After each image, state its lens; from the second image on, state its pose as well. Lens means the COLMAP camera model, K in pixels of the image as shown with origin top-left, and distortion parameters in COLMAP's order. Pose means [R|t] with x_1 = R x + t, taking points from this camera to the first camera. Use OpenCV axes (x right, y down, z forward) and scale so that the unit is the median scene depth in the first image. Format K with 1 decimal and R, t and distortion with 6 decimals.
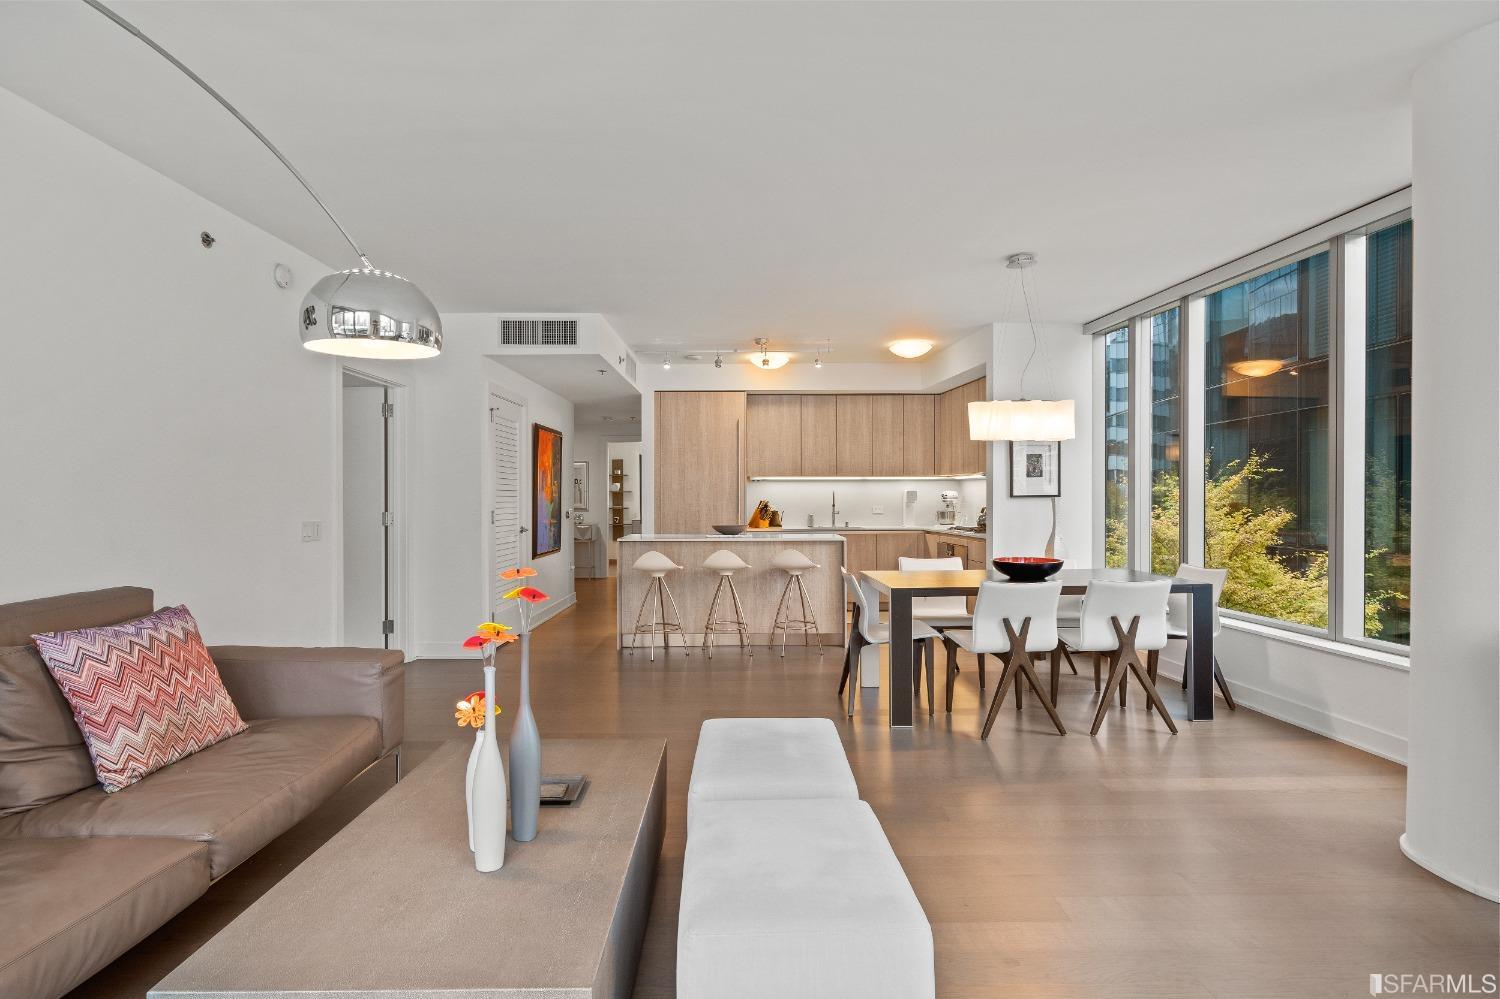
lens RADIAL K [[818.2, 0, 750.9], [0, 818.2, 498.8], [0, 0, 1]] dist [0.020873, 0.000361]
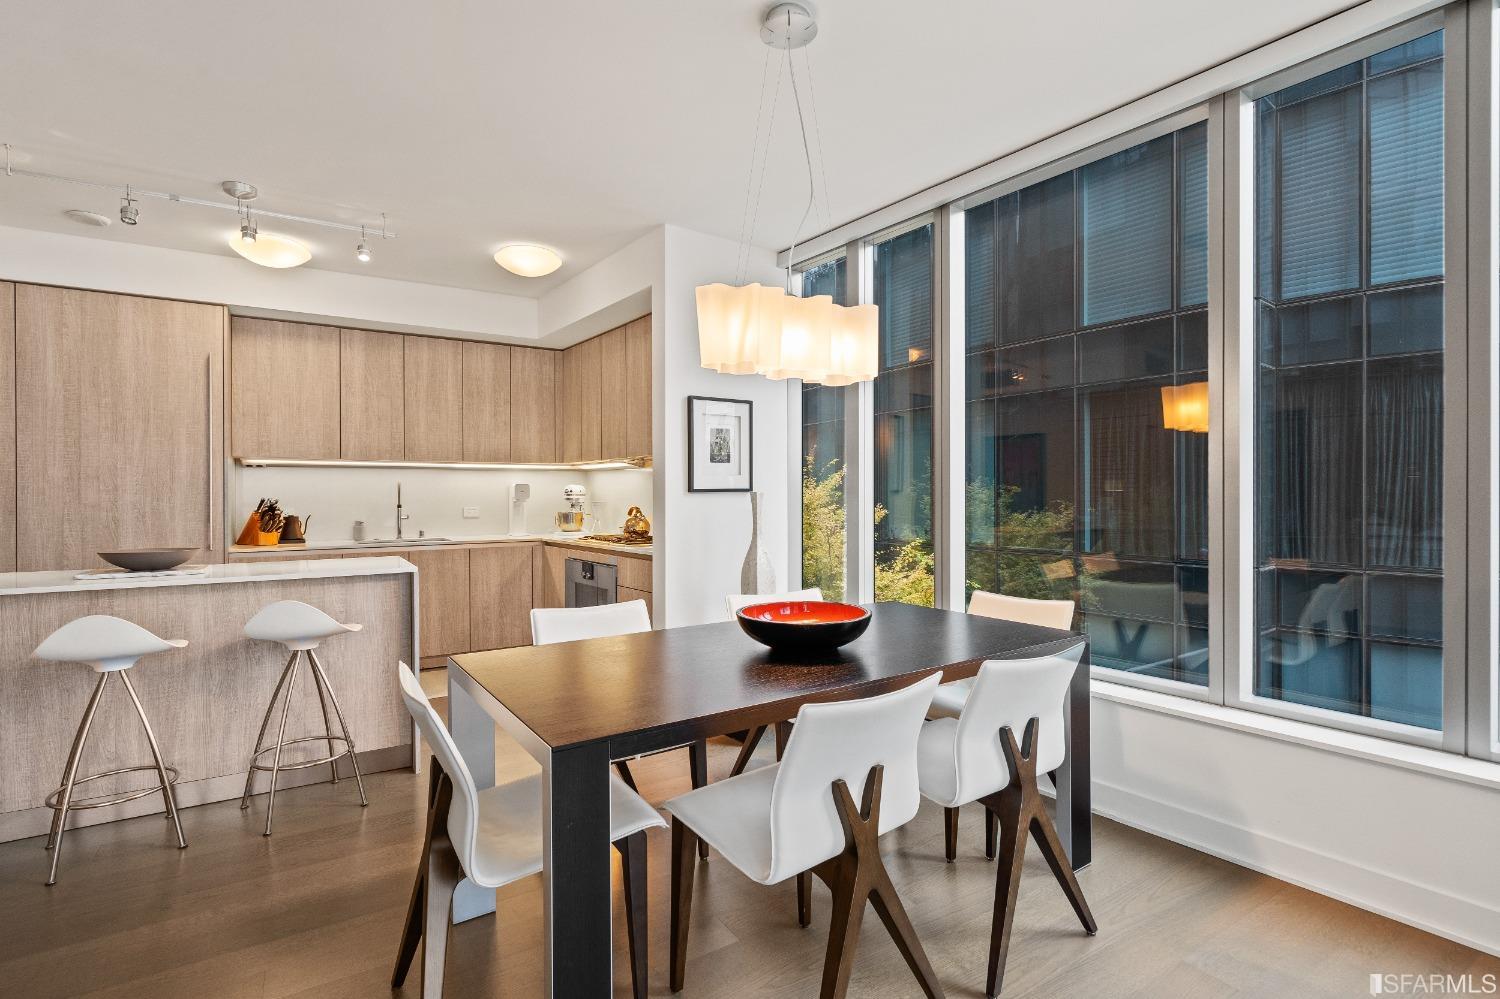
lens RADIAL K [[718.1, 0, 752.3], [0, 718.1, 497.1], [0, 0, 1]] dist [0.000030, -0.000059]
pose [[0.855548, -0.001828, 0.517720, 0.048051], [0.002981, 0.999995, -0.001396, 0.002631], [-0.517715, 0.002737, 0.855549, 0.385260]]
